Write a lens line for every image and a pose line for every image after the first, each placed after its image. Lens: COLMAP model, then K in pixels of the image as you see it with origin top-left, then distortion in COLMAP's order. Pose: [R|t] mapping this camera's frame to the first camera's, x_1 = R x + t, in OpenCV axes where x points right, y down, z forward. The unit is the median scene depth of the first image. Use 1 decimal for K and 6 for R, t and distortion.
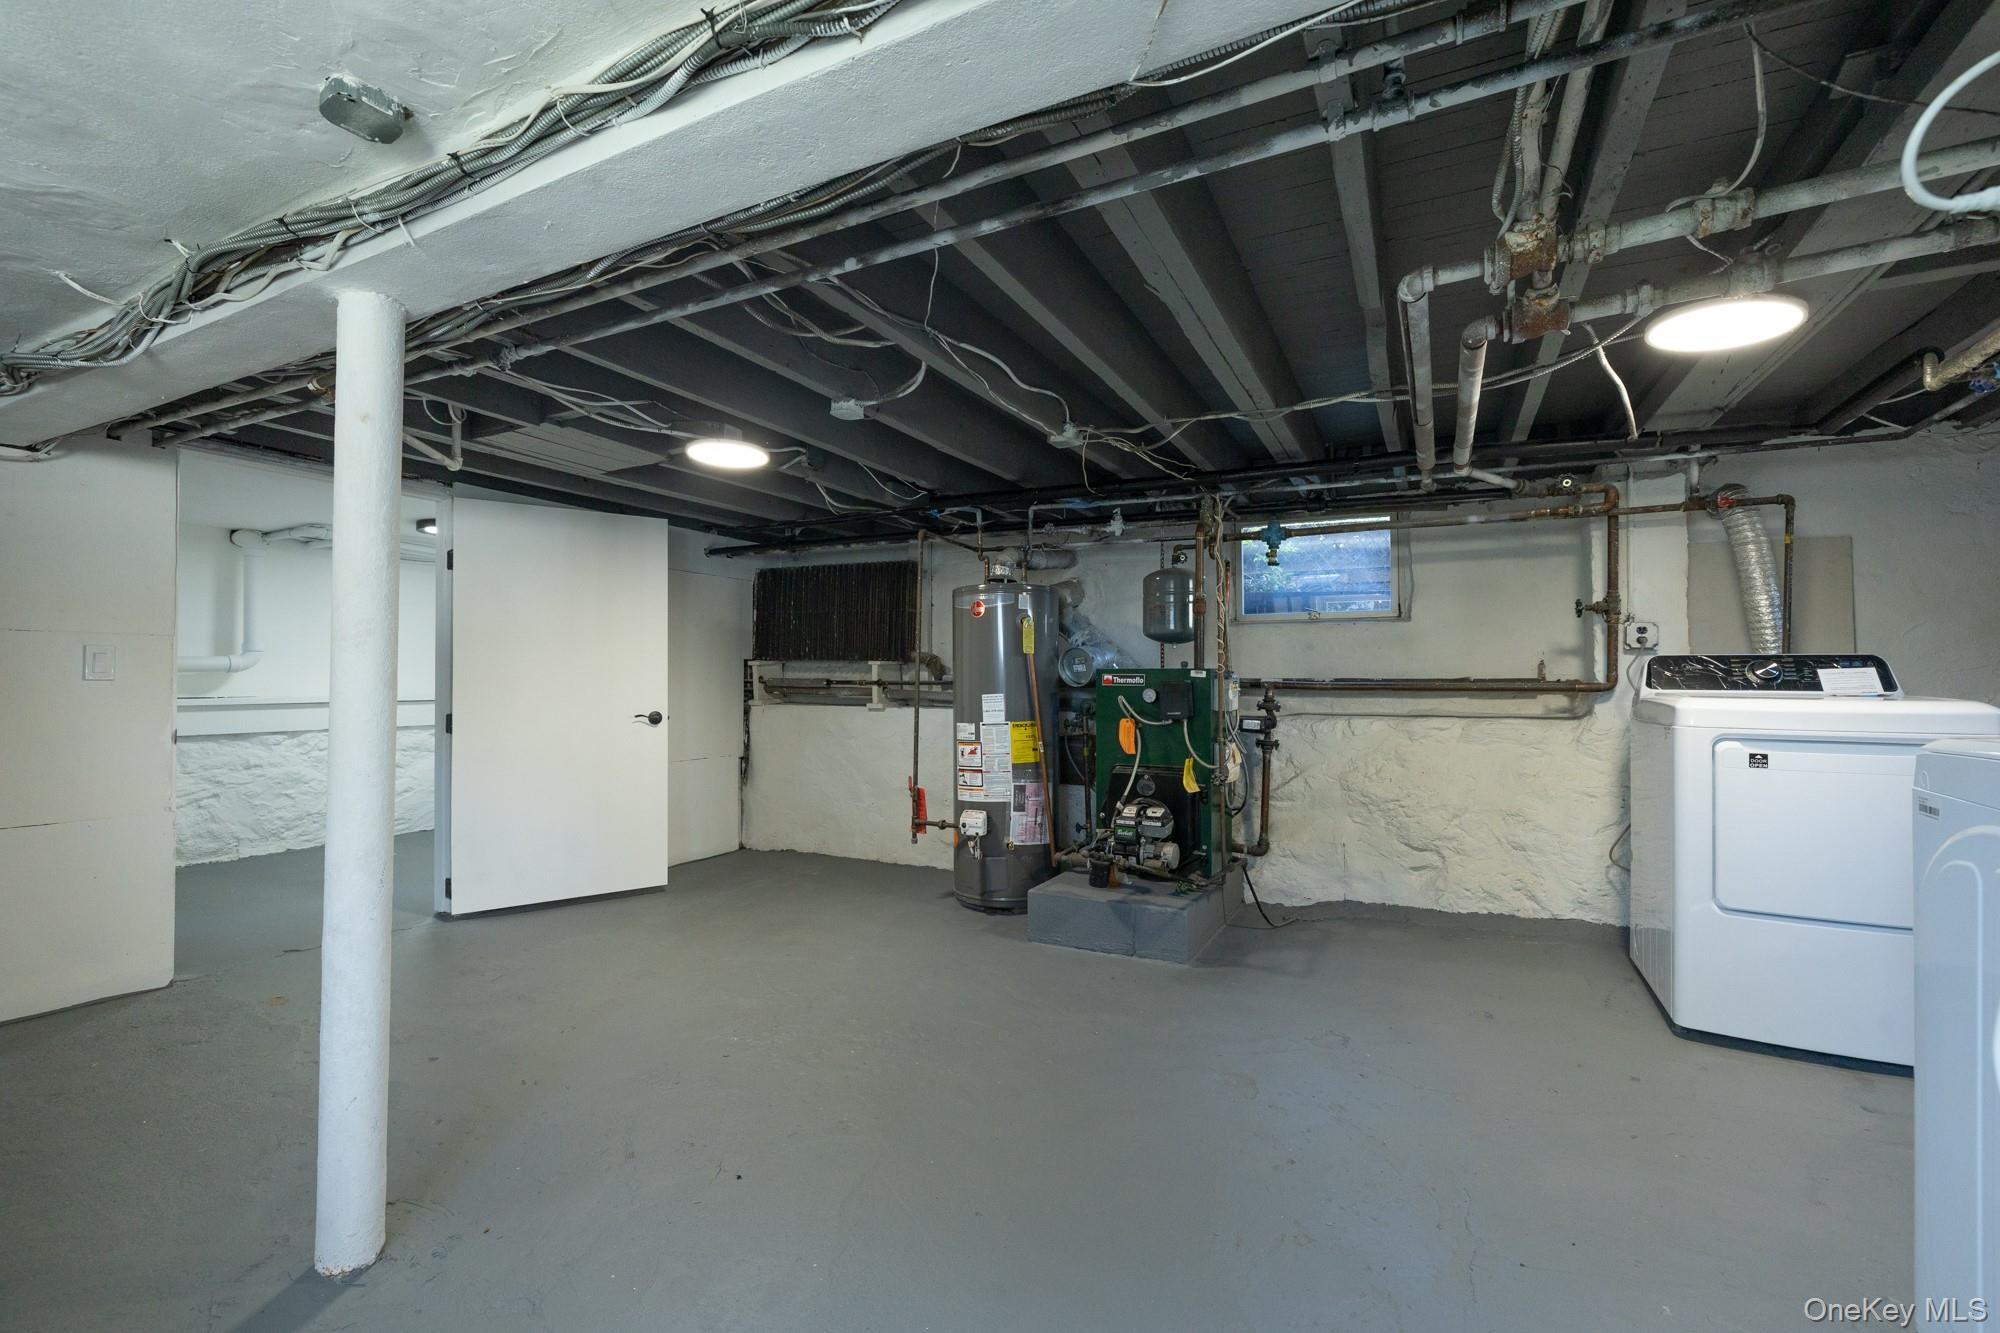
lens RADIAL K [[851.5, 0, 1000.0], [0, 851.5, 666.5], [0, 0, 1]] dist [-0.001084, -0.000065]
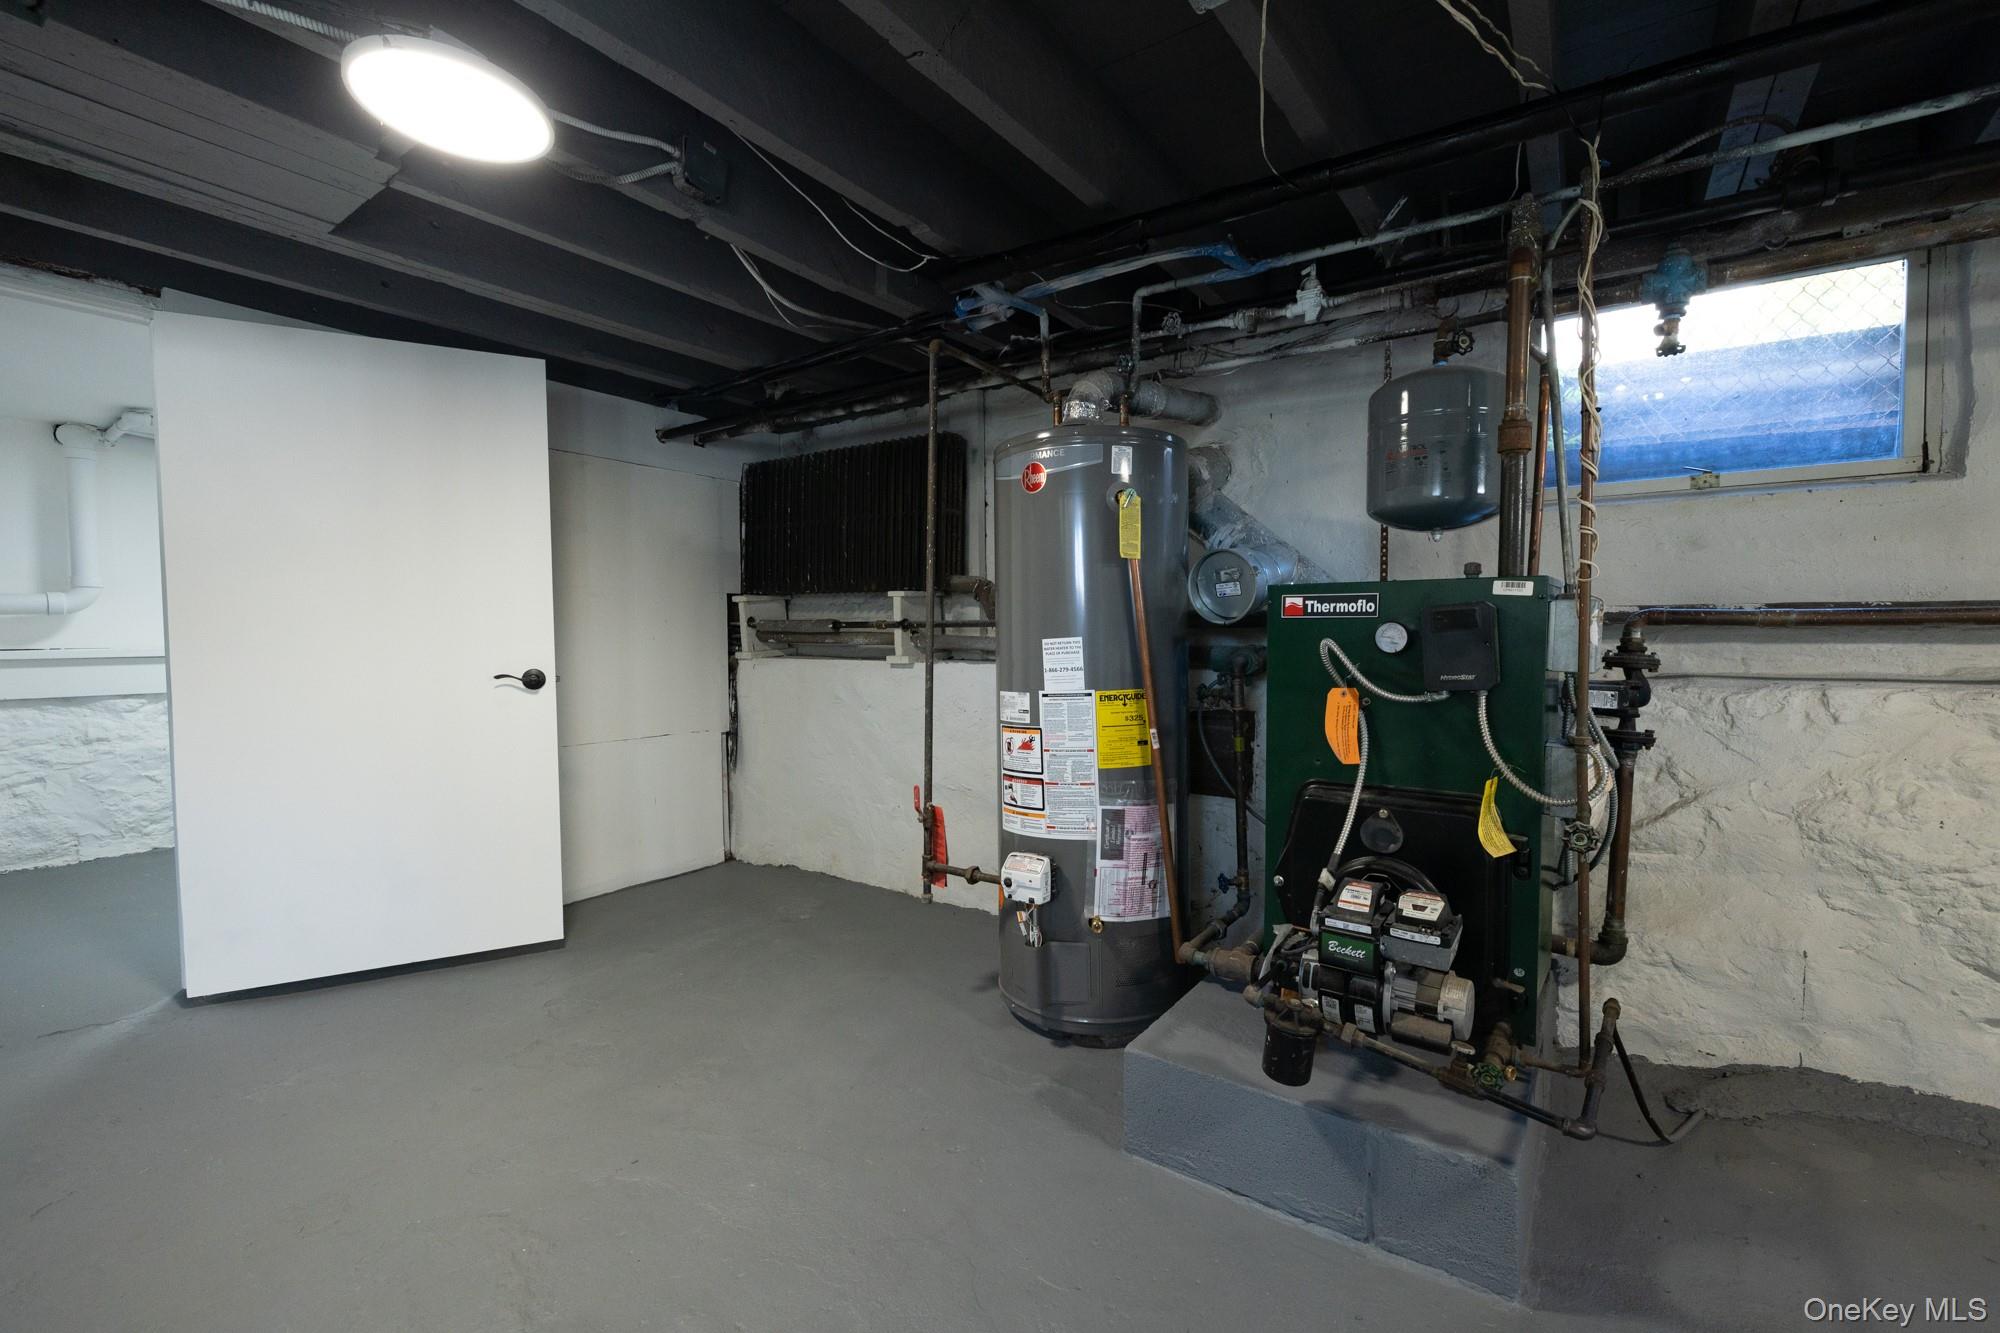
lens RADIAL K [[851.5, 0, 1000.0], [0, 851.5, 666.5], [0, 0, 1]] dist [-0.001084, -0.000065]
pose [[0.990660, 0.000527, -0.136357, 0.025106], [0.006983, 0.998484, 0.054589, 0.020682], [0.136179, -0.055031, 0.989155, 0.464929]]
